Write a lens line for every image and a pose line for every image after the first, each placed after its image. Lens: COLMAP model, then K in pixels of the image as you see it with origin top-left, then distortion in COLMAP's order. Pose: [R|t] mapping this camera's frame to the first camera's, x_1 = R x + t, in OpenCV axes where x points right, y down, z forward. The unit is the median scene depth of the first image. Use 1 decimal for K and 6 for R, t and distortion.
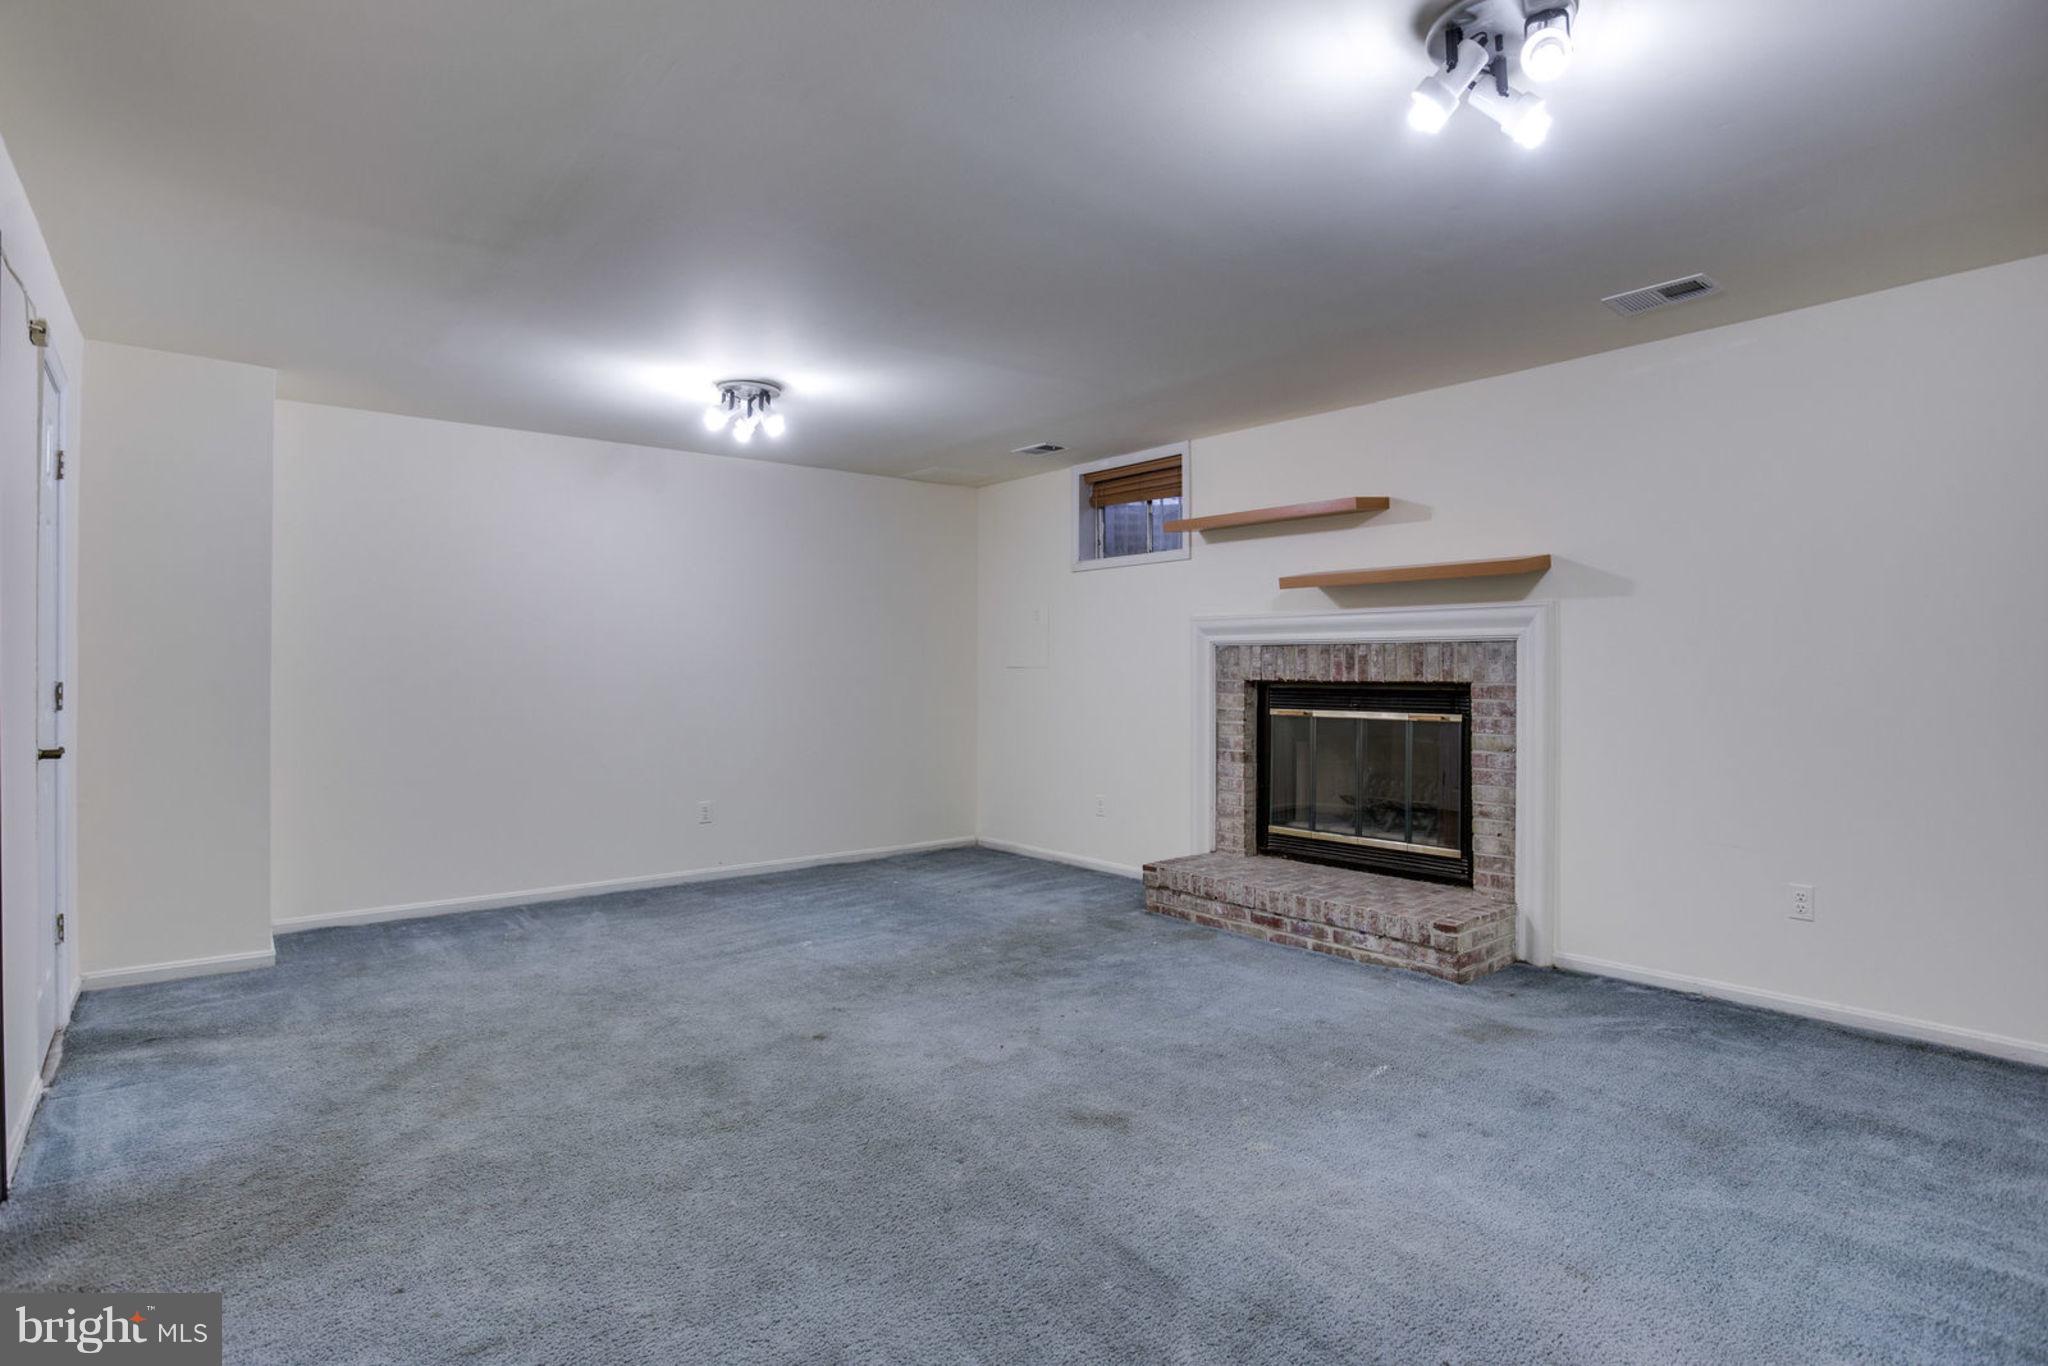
lens RADIAL K [[1031.6, 0, 1051.4], [0, 1031.6, 688.0], [0, 0, 1]] dist [-0.080332, 0.032809]
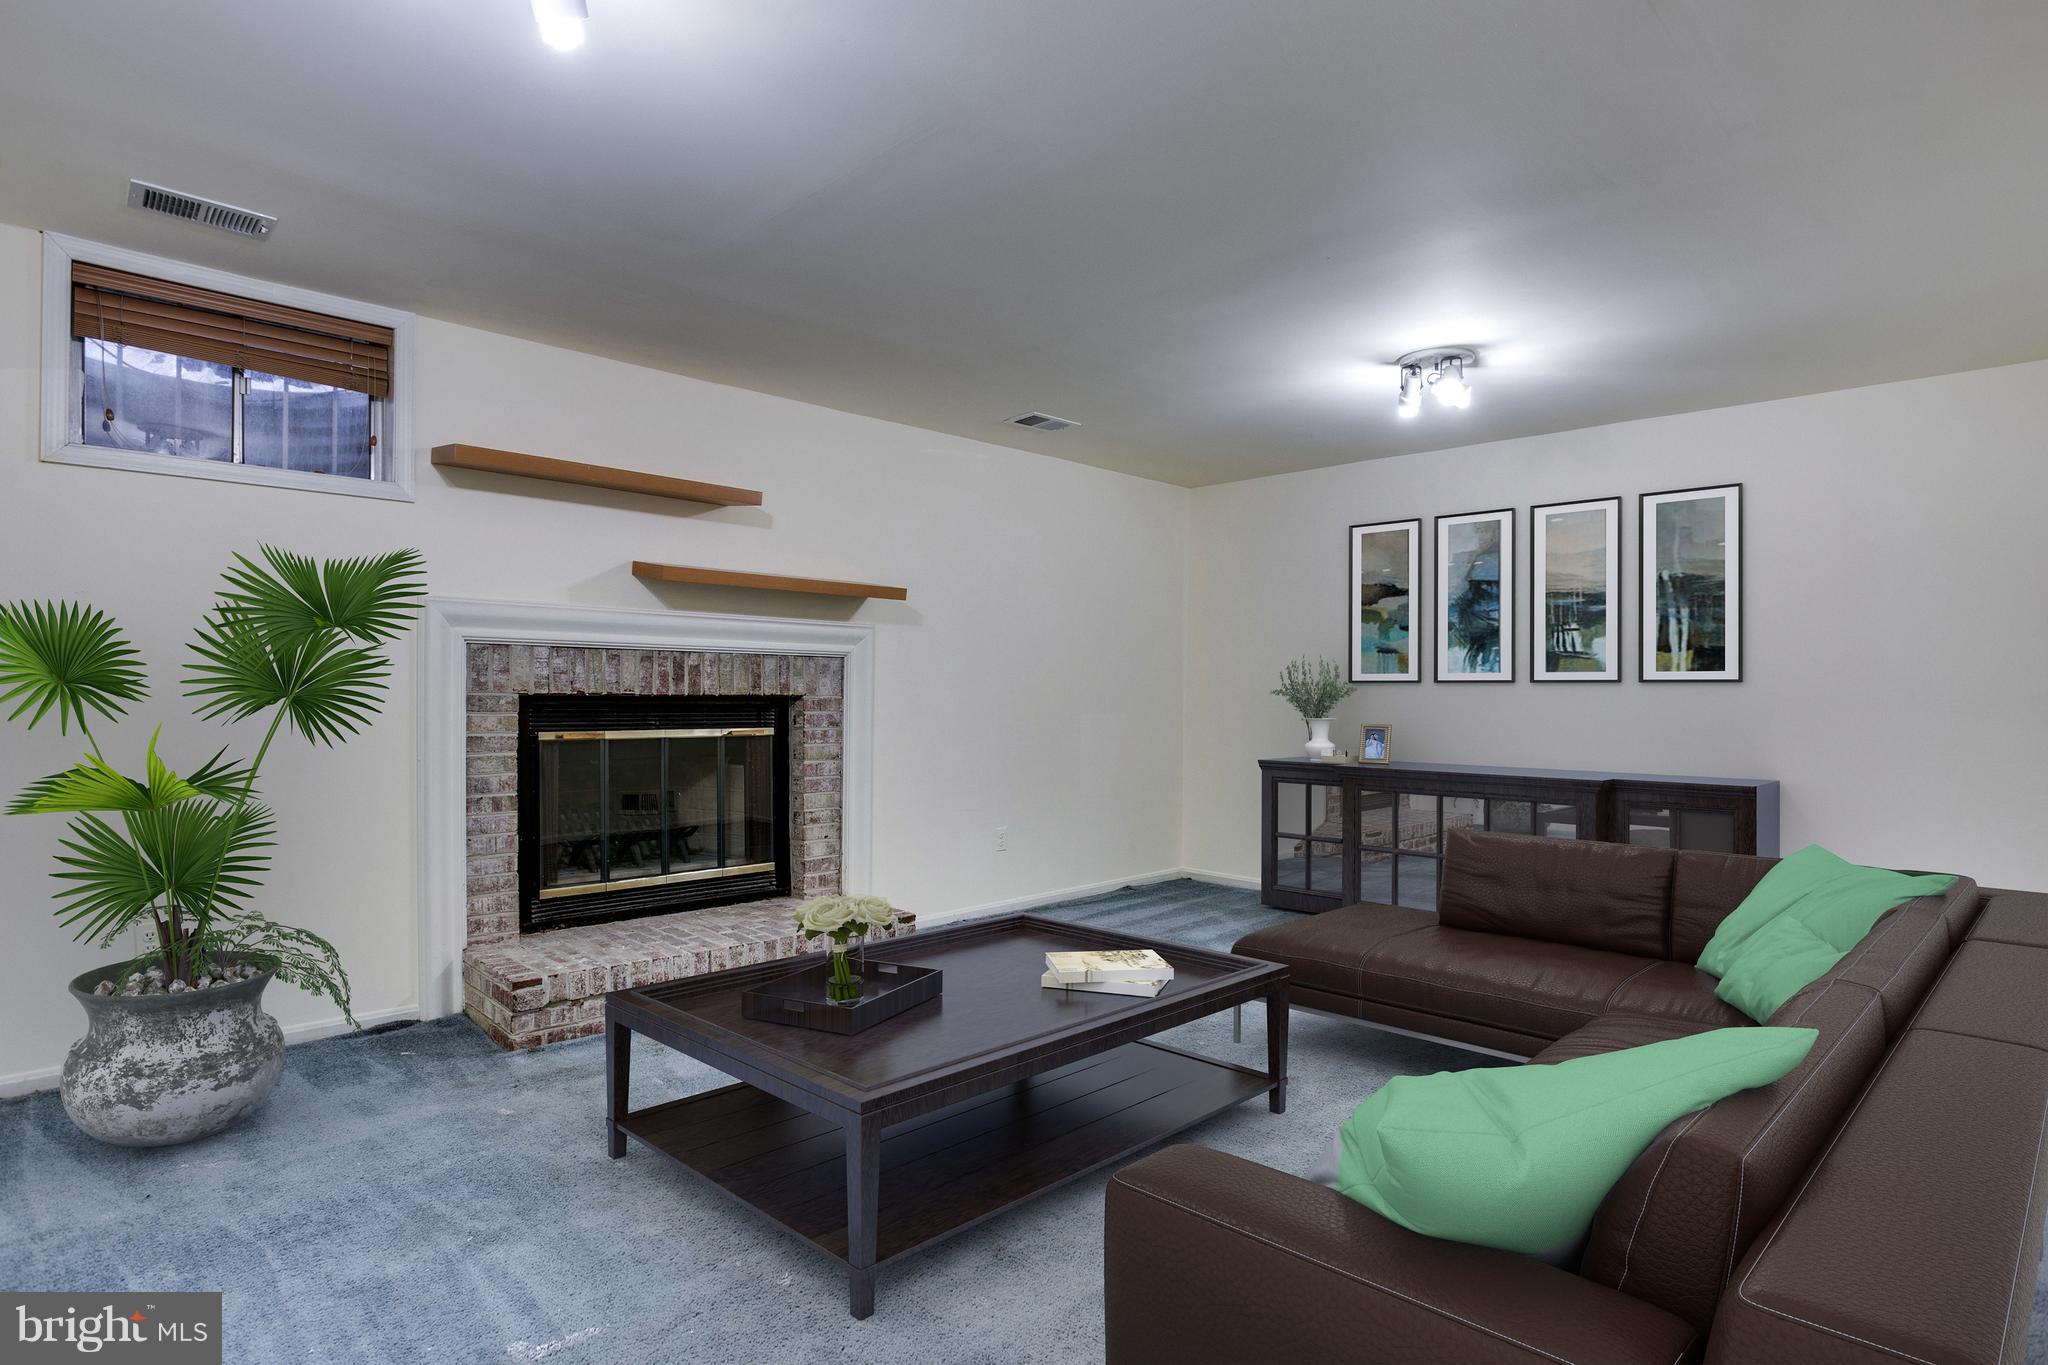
lens RADIAL K [[1067.5, 0, 1014.0], [0, 1067.5, 732.3], [0, 0, 1]] dist [-0.058583, 0.000999]
pose [[-0.065094, -0.039408, 0.997101, -0.624859], [0.004556, 0.999198, 0.039789, -0.009268], [-0.997869, 0.007132, -0.064862, 0.786403]]
